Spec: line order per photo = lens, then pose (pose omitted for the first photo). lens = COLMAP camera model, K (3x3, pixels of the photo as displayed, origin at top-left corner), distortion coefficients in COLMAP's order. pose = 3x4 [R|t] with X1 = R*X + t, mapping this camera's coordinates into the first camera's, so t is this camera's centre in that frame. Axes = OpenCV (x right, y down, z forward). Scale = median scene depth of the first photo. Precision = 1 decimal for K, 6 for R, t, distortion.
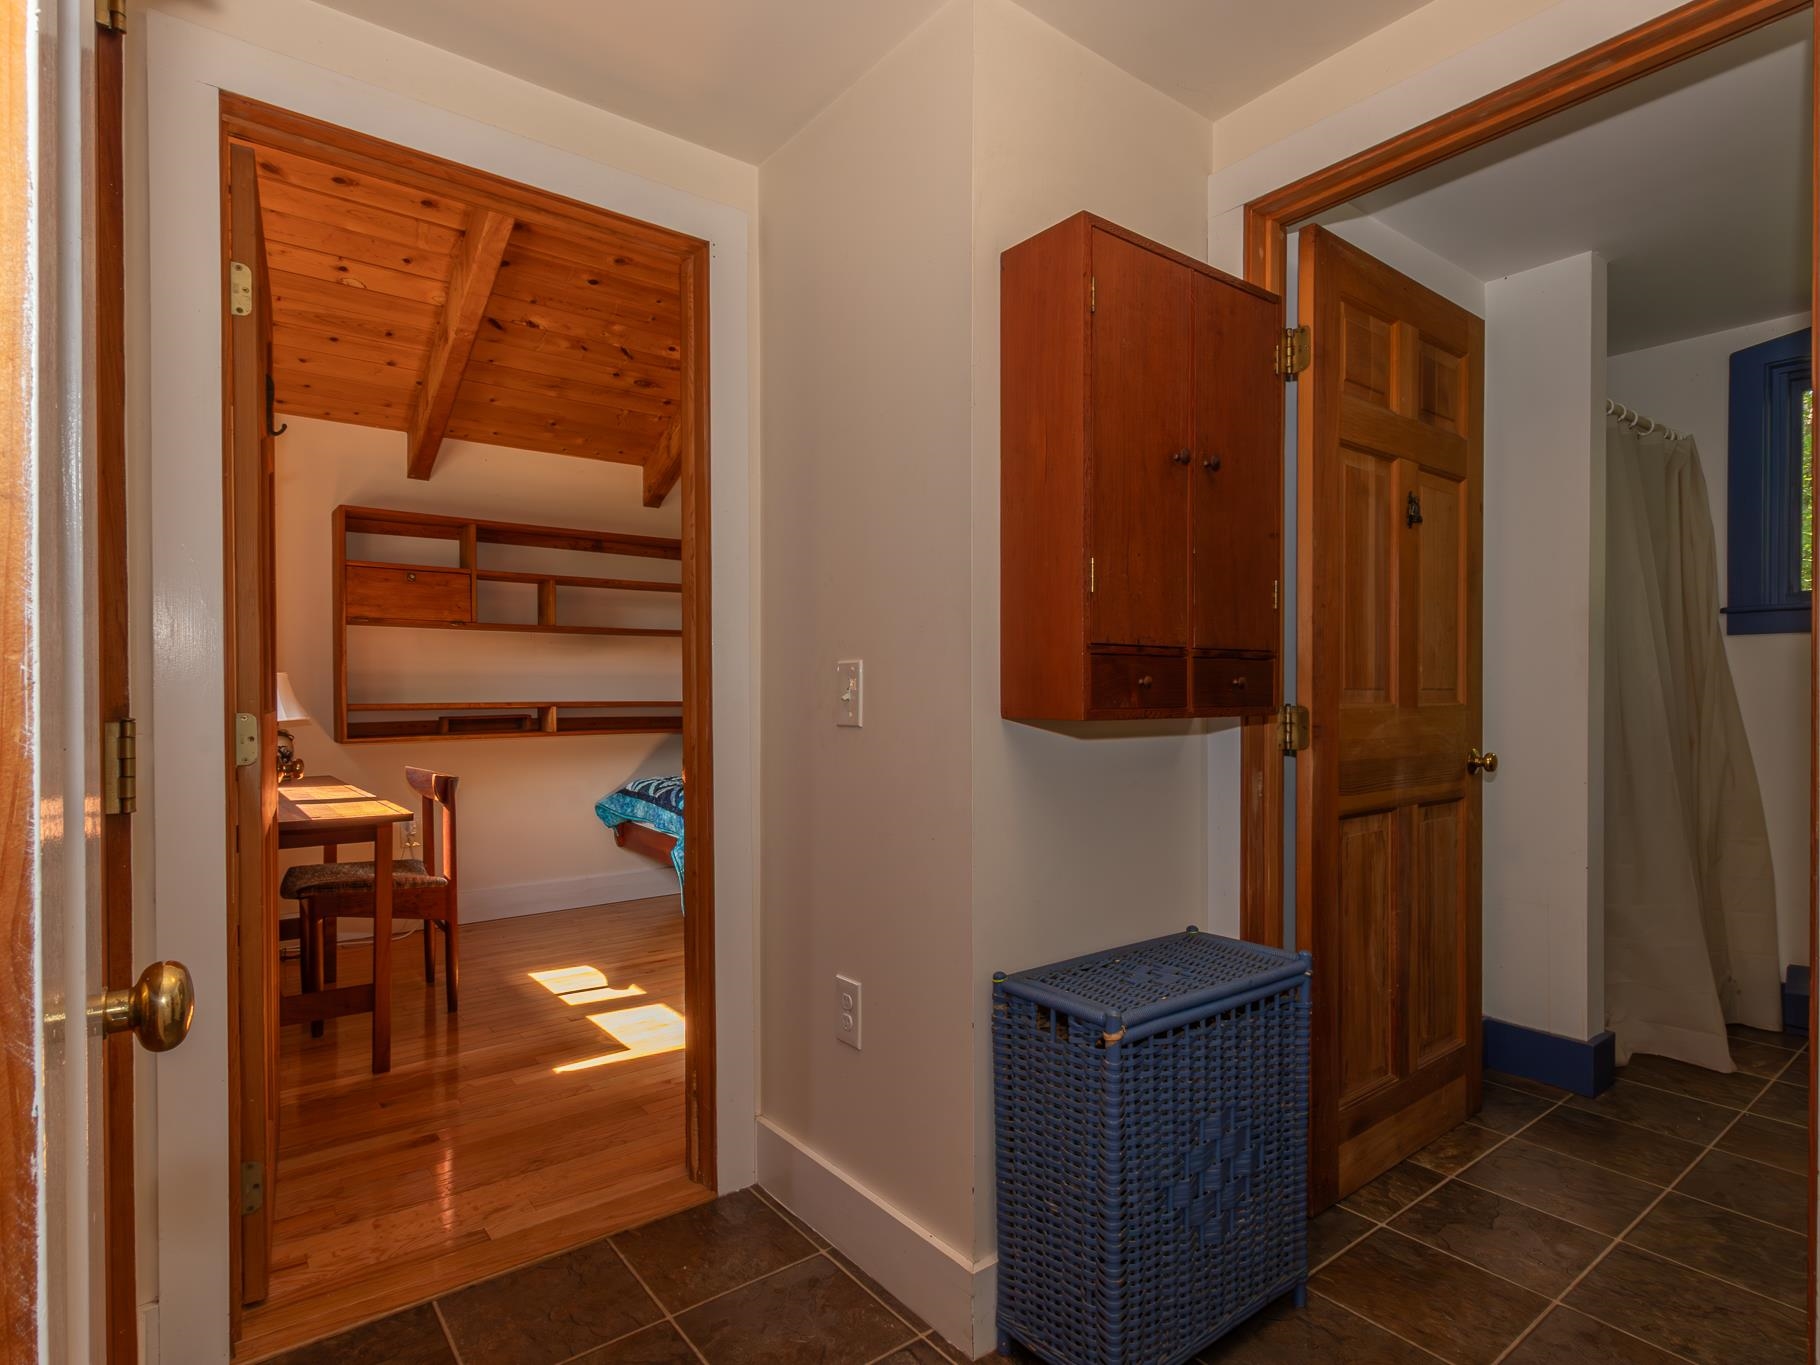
lens RADIAL K [[930.5, 0, 921.9], [0, 930.5, 697.8], [0, 0, 1]] dist [0.002595, 0.000660]
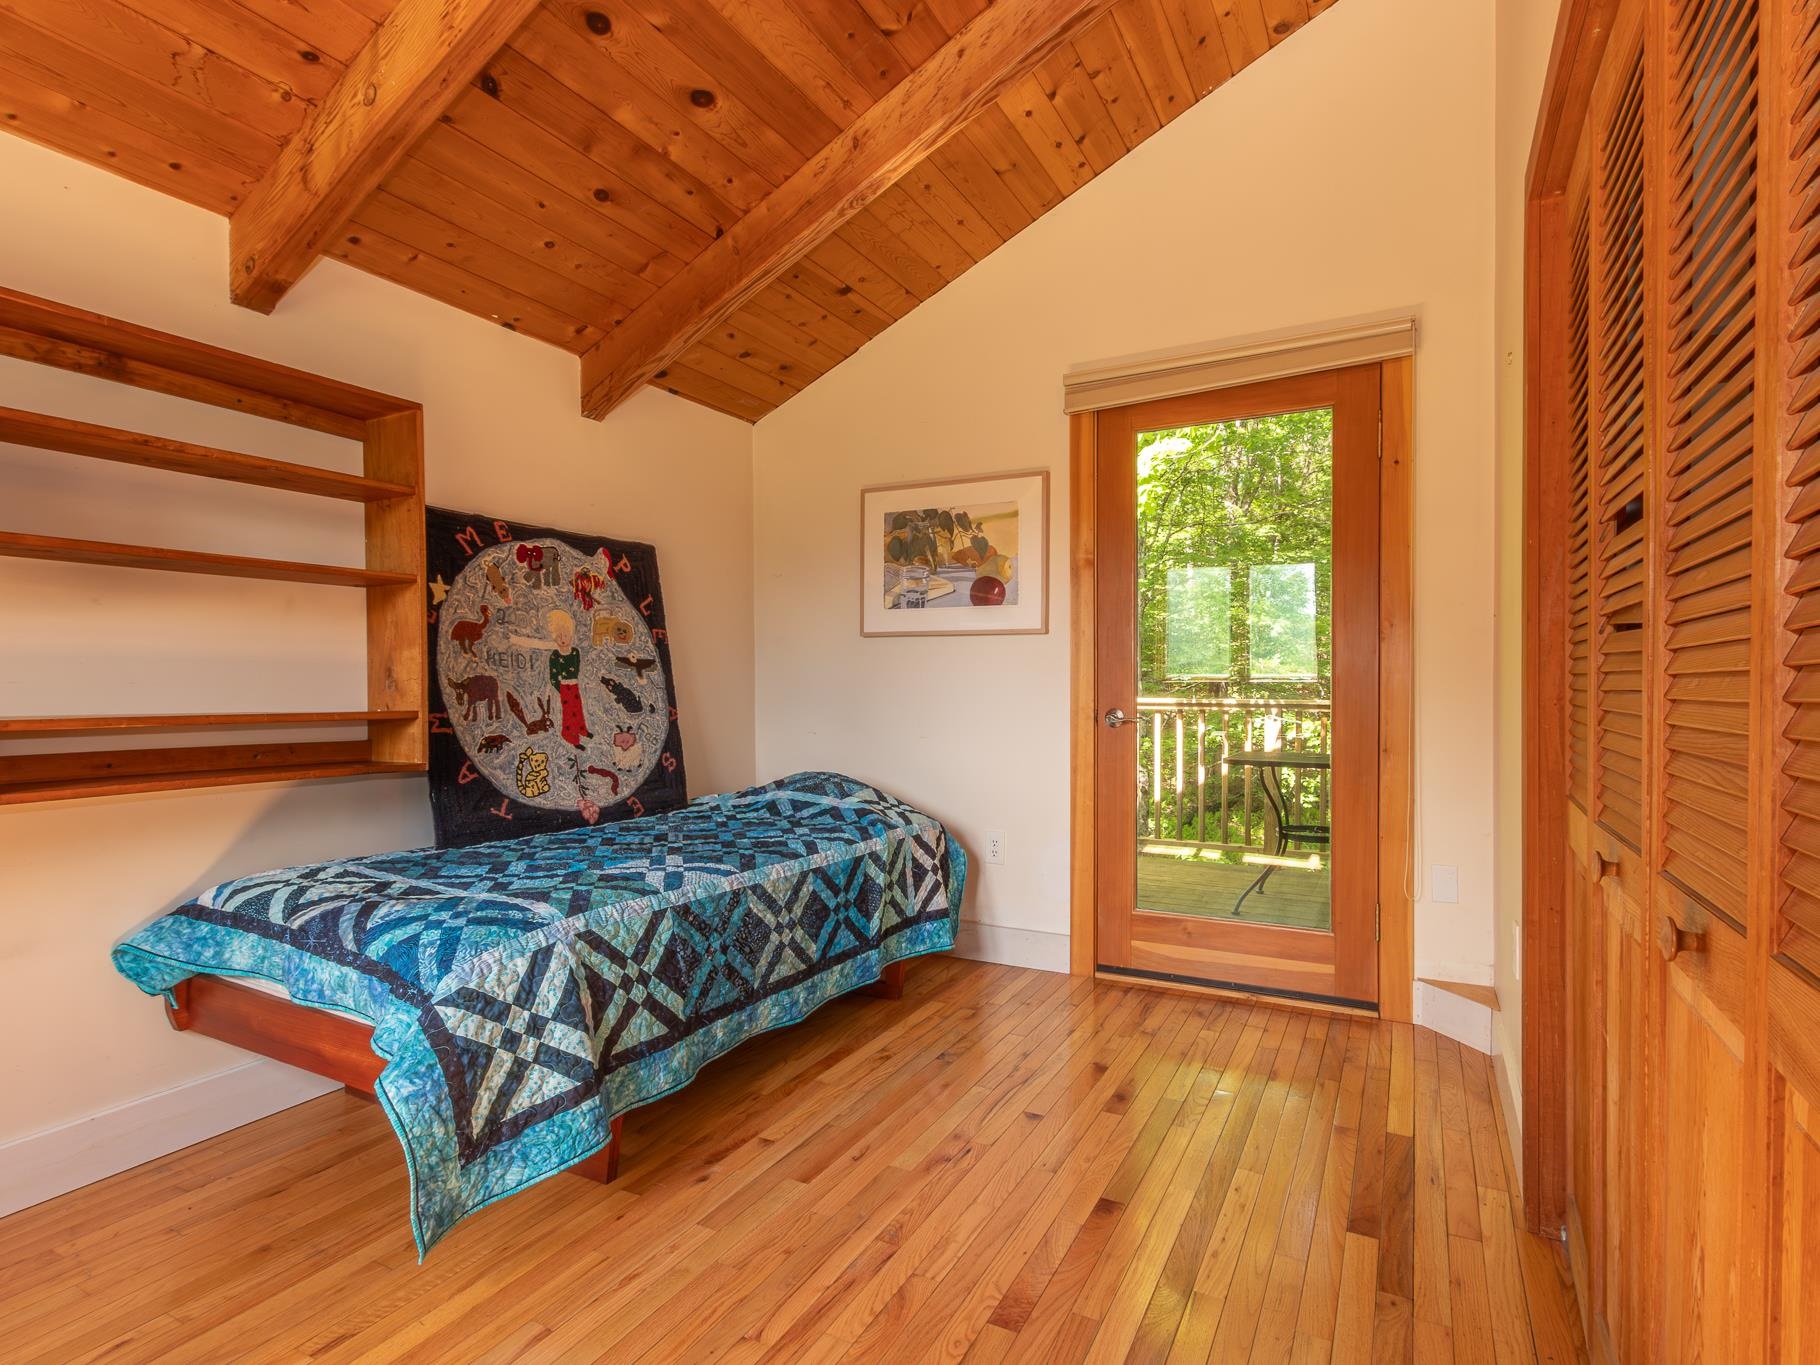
lens RADIAL K [[930.5, 0, 921.9], [0, 930.5, 697.8], [0, 0, 1]] dist [0.002595, 0.000660]
pose [[0.916979, -0.006605, 0.398880, -0.175386], [0.006388, 0.999978, 0.001875, -0.002035], [-0.398884, 0.000829, 0.917001, 0.442999]]
